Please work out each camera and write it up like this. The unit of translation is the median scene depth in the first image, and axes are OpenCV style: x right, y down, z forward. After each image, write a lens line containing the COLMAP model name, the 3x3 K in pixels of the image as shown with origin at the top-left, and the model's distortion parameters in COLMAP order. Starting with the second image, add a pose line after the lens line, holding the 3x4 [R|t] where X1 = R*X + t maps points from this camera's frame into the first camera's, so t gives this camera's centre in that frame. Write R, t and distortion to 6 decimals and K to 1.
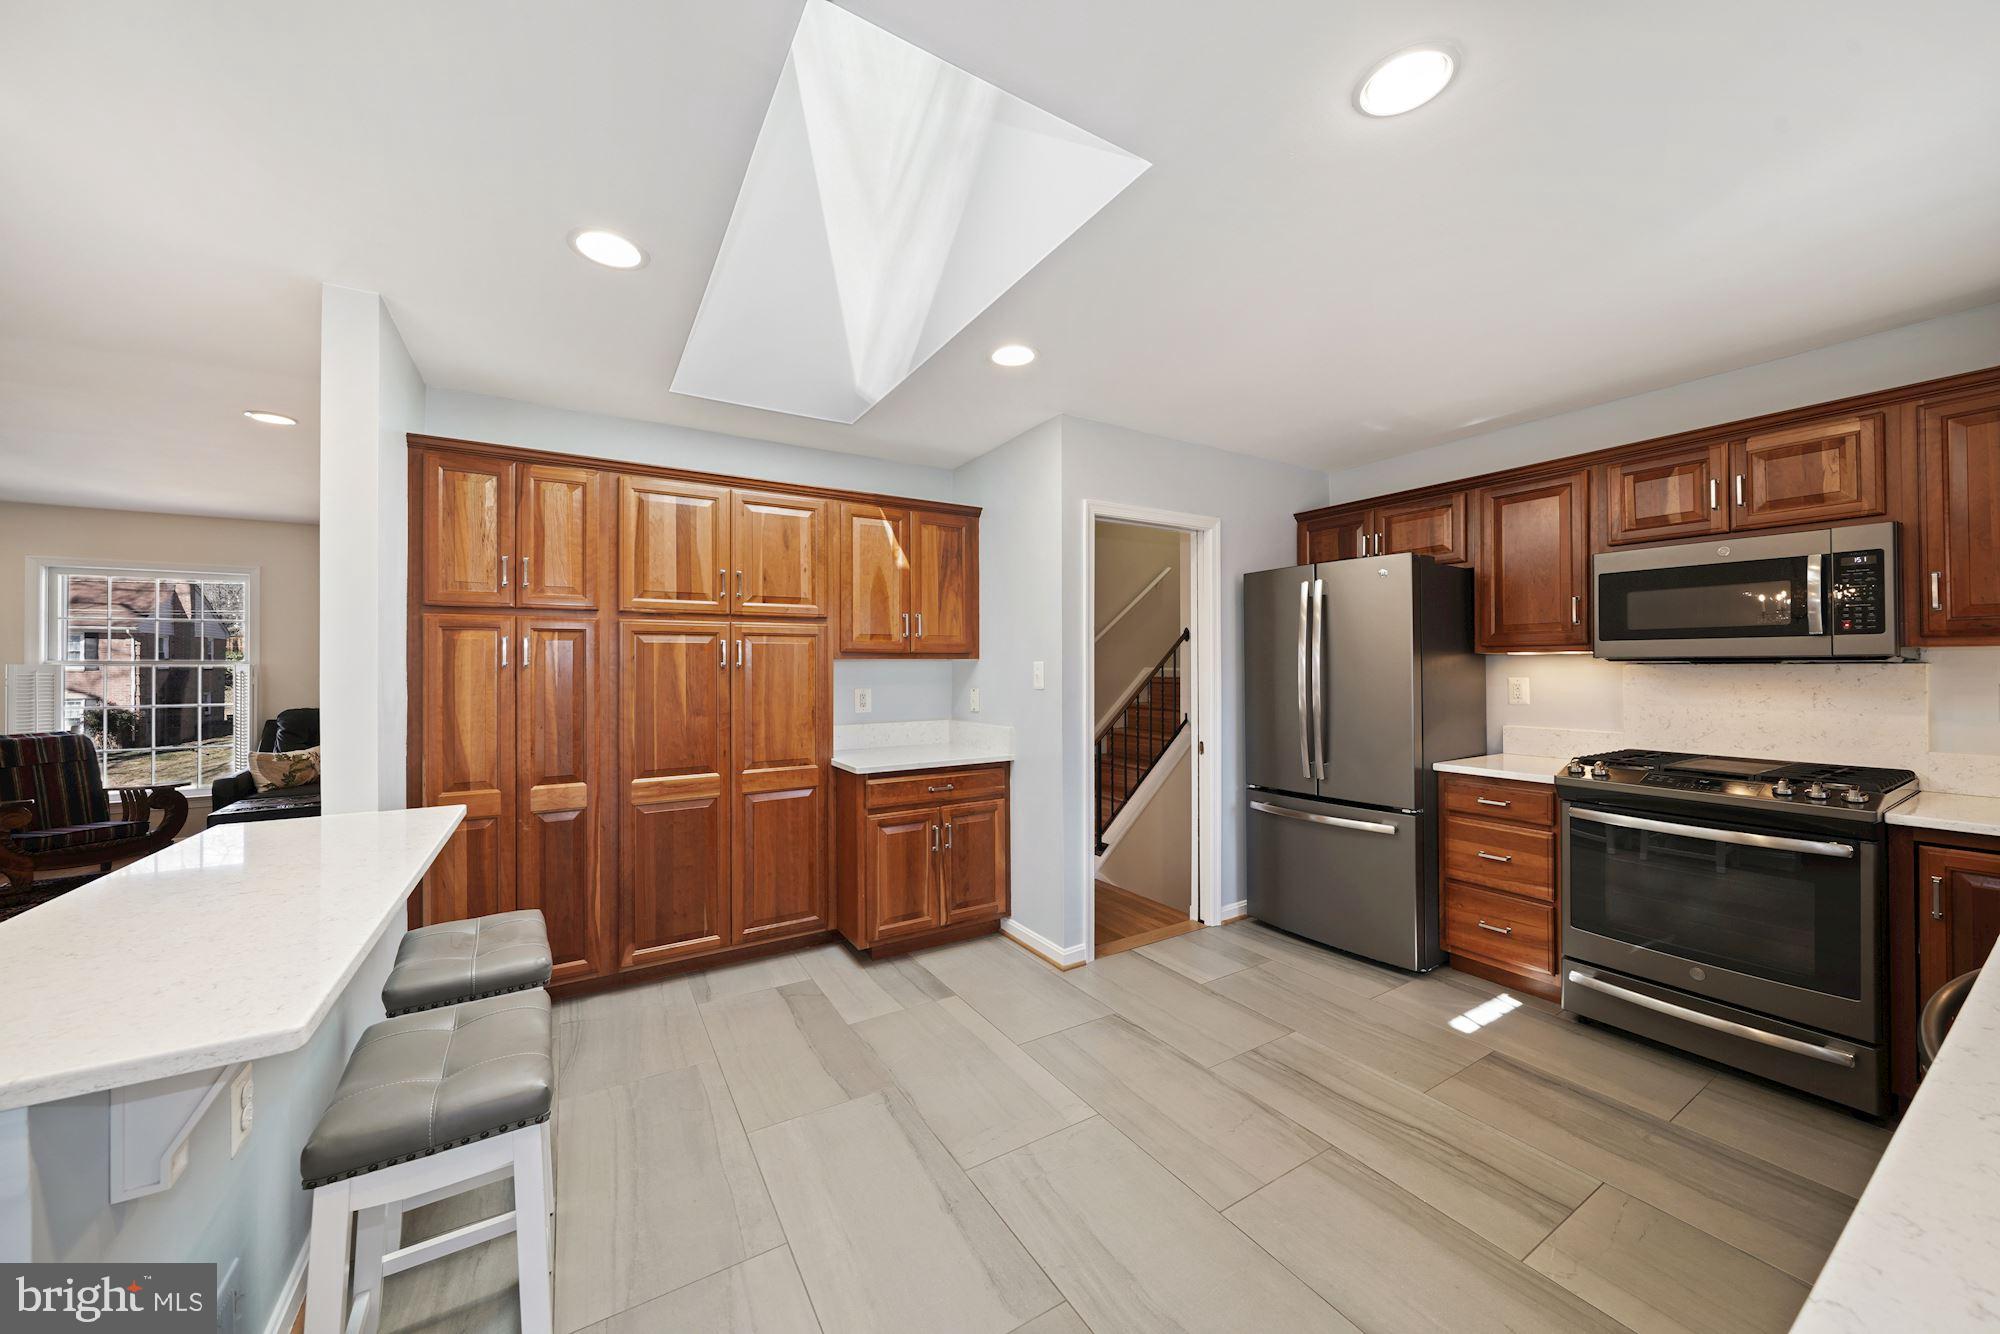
lens RADIAL K [[722.6, 0, 996.2], [0, 722.6, 658.8], [0, 0, 1]] dist [-0.000698, -0.000073]
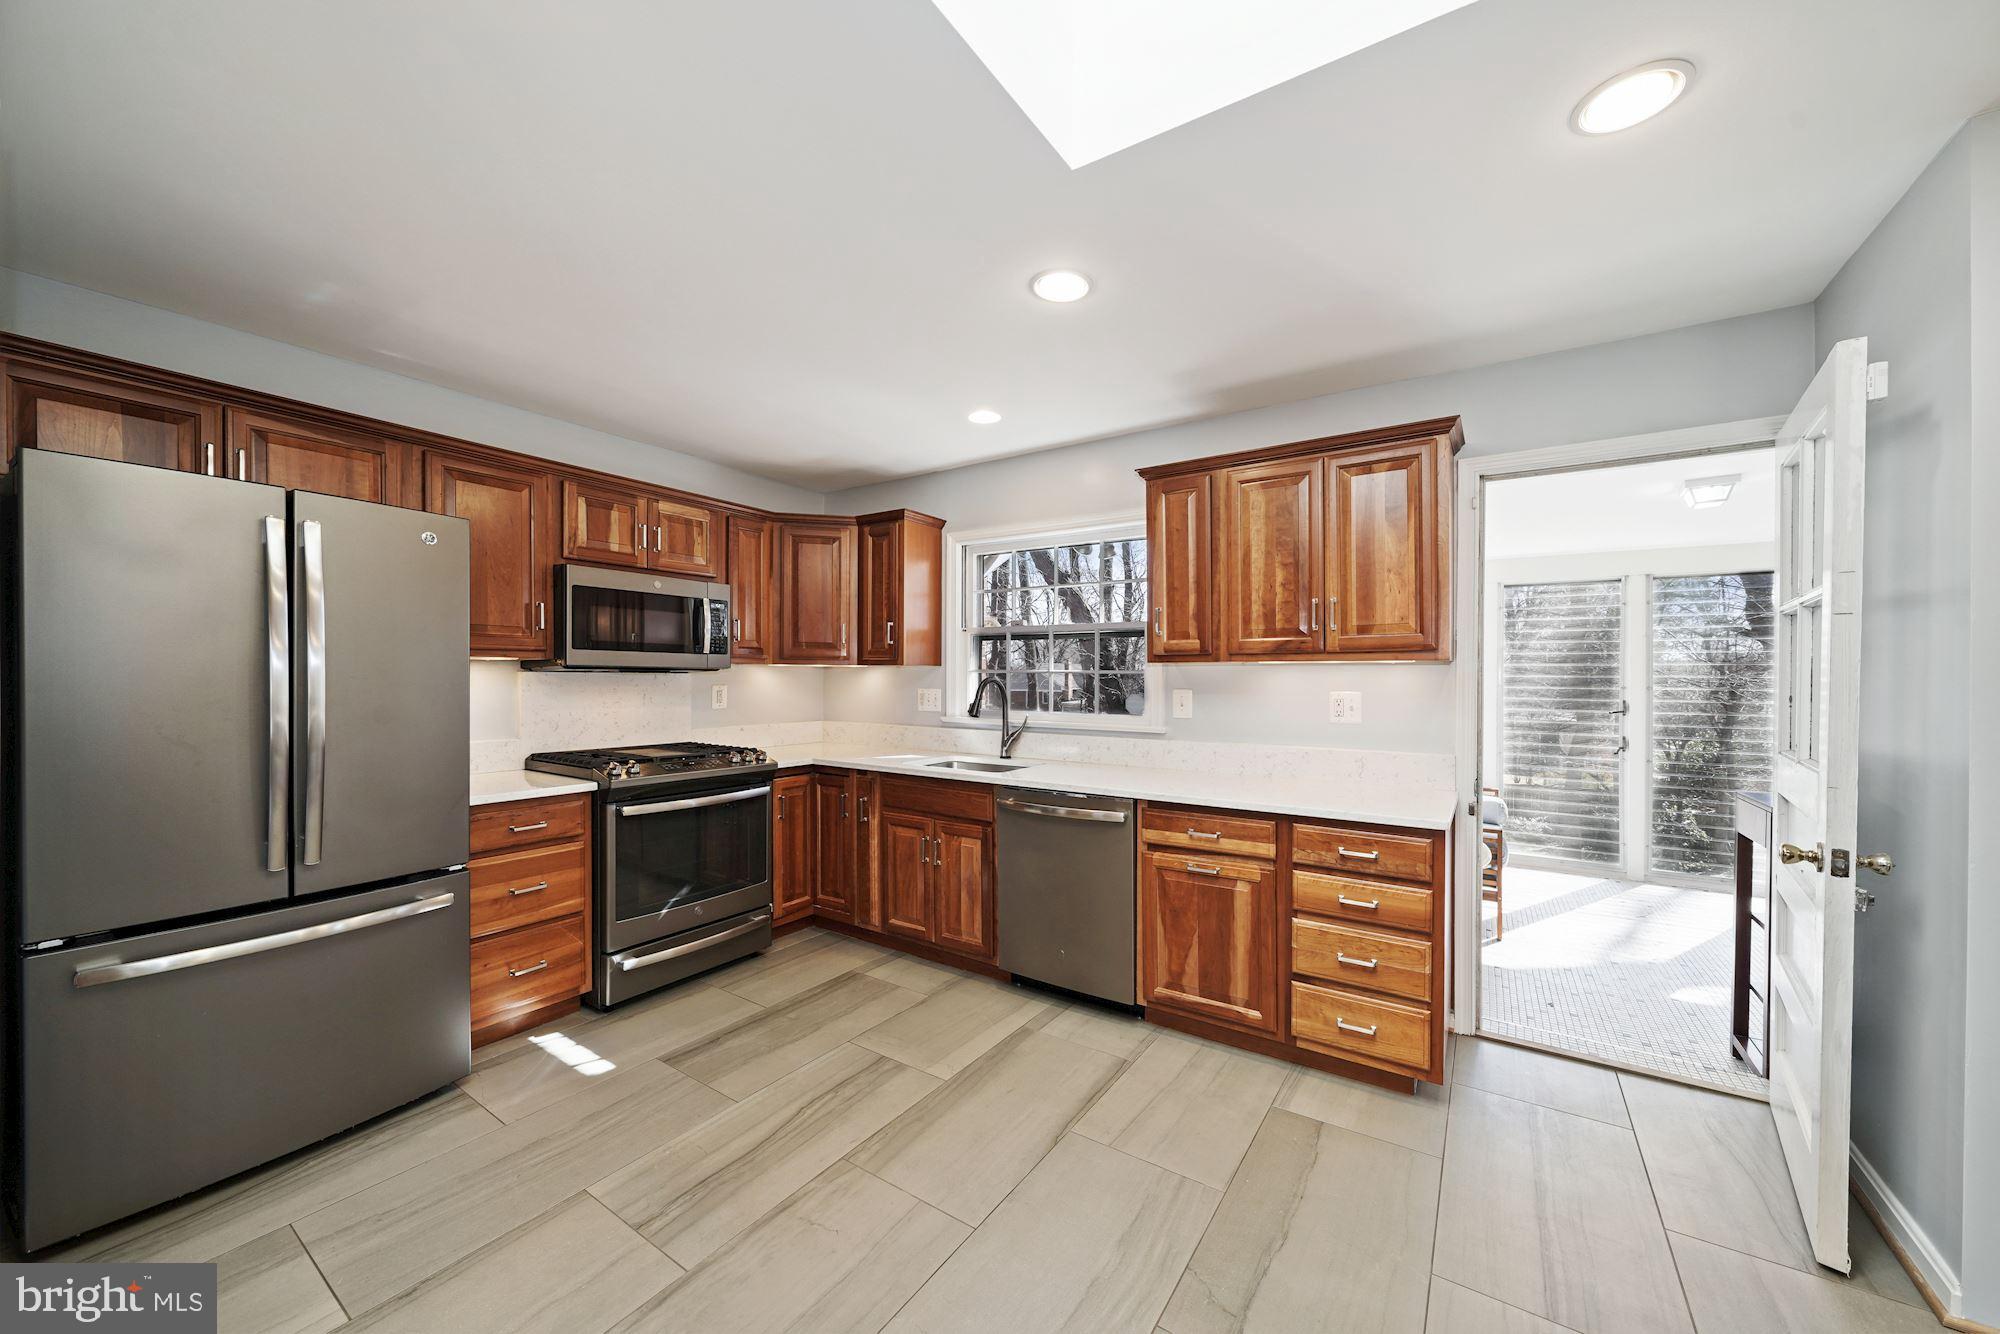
lens RADIAL K [[722.6, 0, 1027.7], [0, 722.6, 679.1], [0, 0, 1]] dist [-0.000698, -0.000073]
pose [[-0.440039, -0.002286, 0.897976, -0.357892], [-0.015902, 0.999860, -0.005247, 0.011885], [-0.897838, -0.016589, -0.440014, 0.814452]]
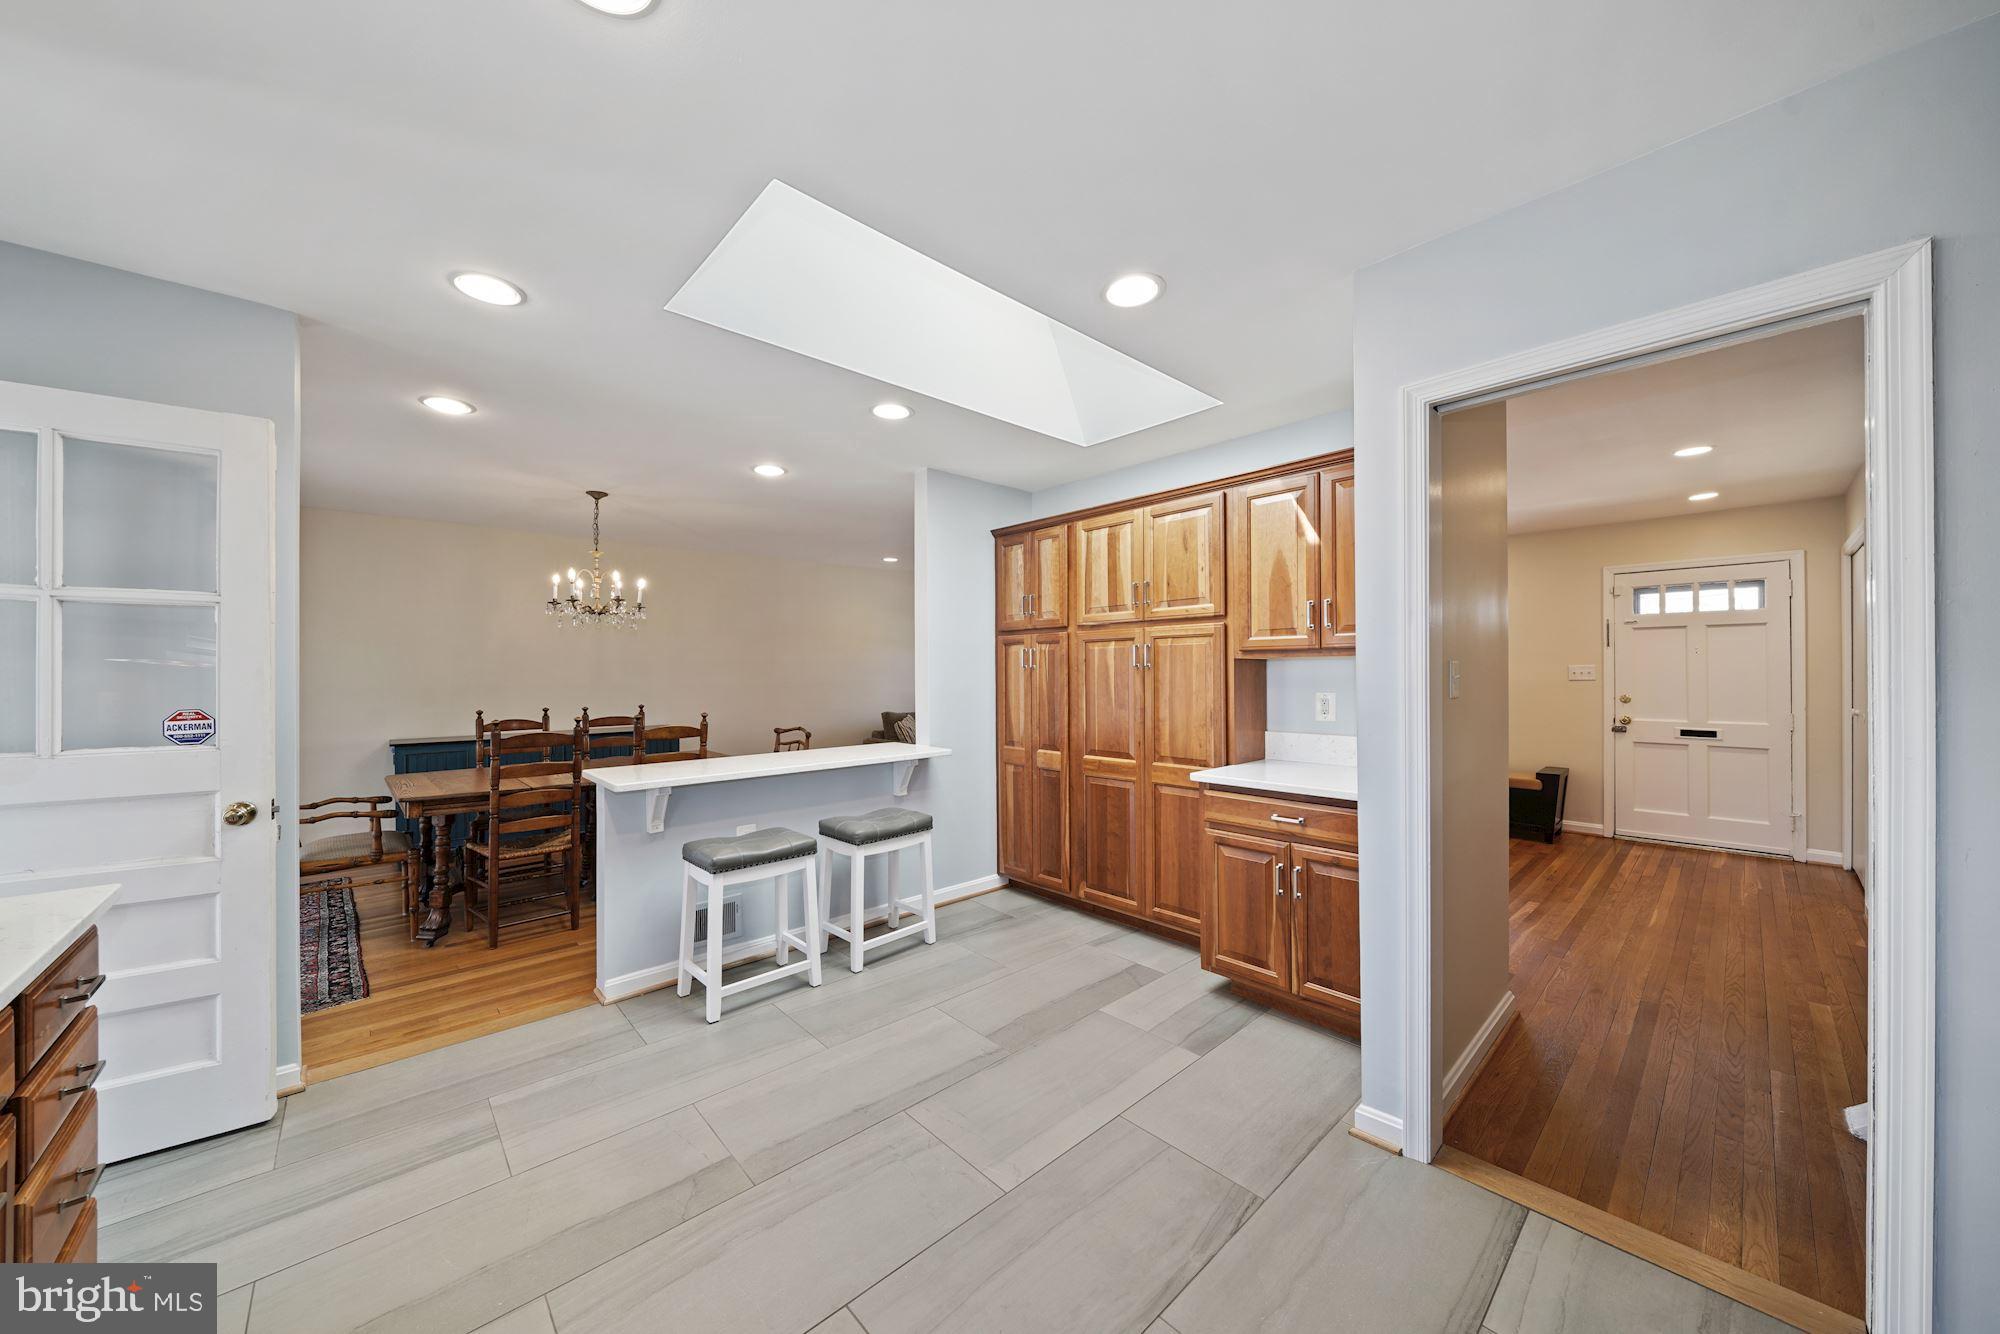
lens RADIAL K [[693.4, 0, 1003.0], [0, 693.4, 669.4], [0, 0, 1]] dist [-0.005880, 0.000858]
pose [[0.191746, -0.001230, -0.981444, 0.677384], [0.017256, 0.999849, 0.002118, 0.007957], [0.981293, -0.017342, 0.191738, 0.610918]]
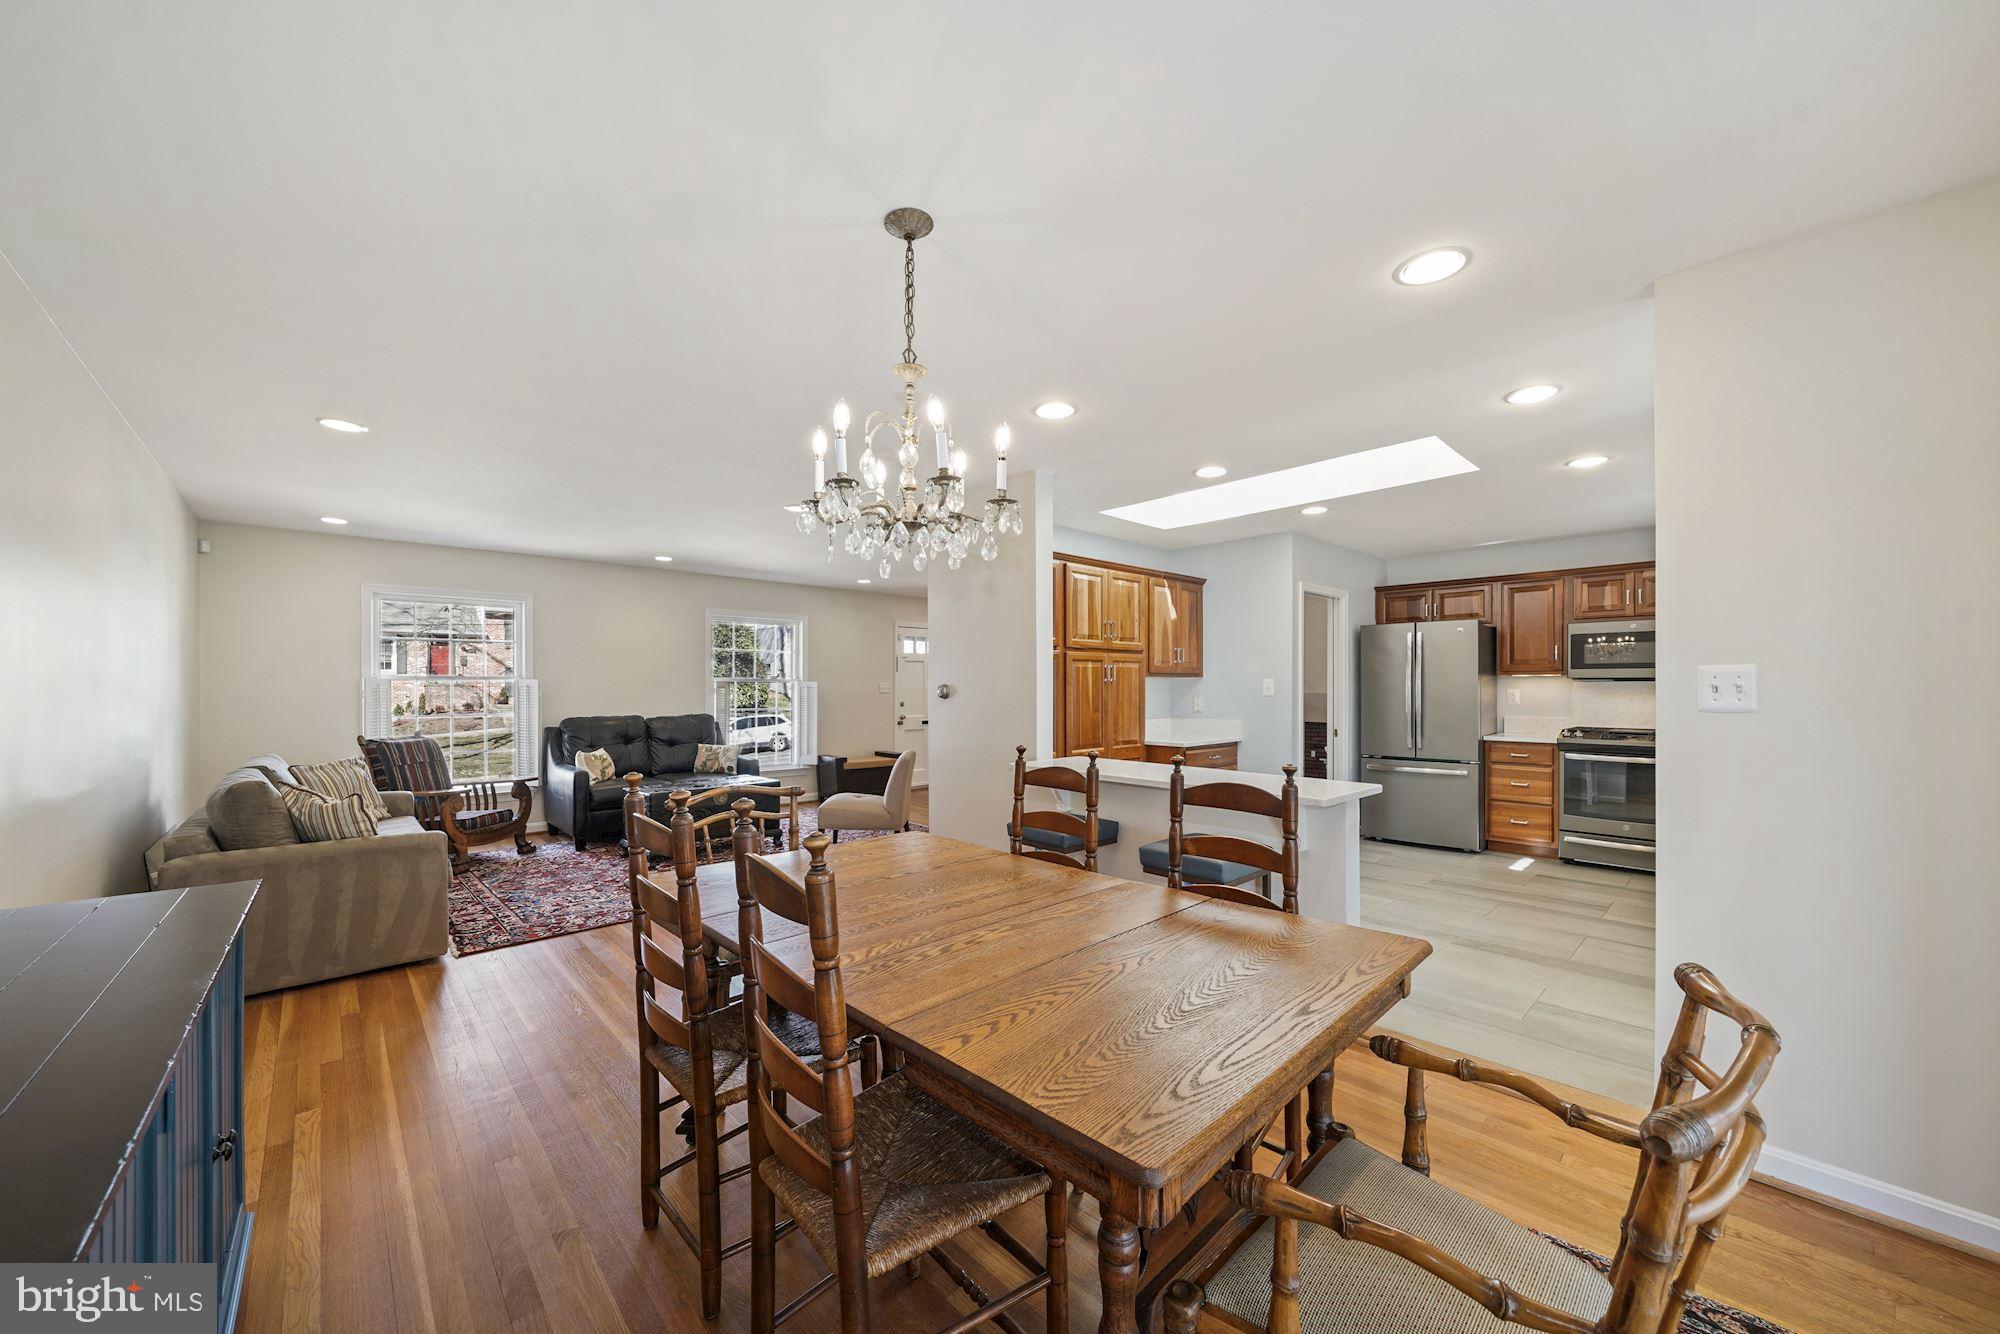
lens RADIAL K [[722.6, 0, 1006.5], [0, 722.6, 687.7], [0, 0, 1]] dist [-0.000698, -0.000073]
pose [[0.980566, 0.001551, 0.196182, -0.949040], [-0.004279, 0.999900, 0.013483, 0.004548], [-0.196141, -0.014061, 0.980475, -0.551729]]
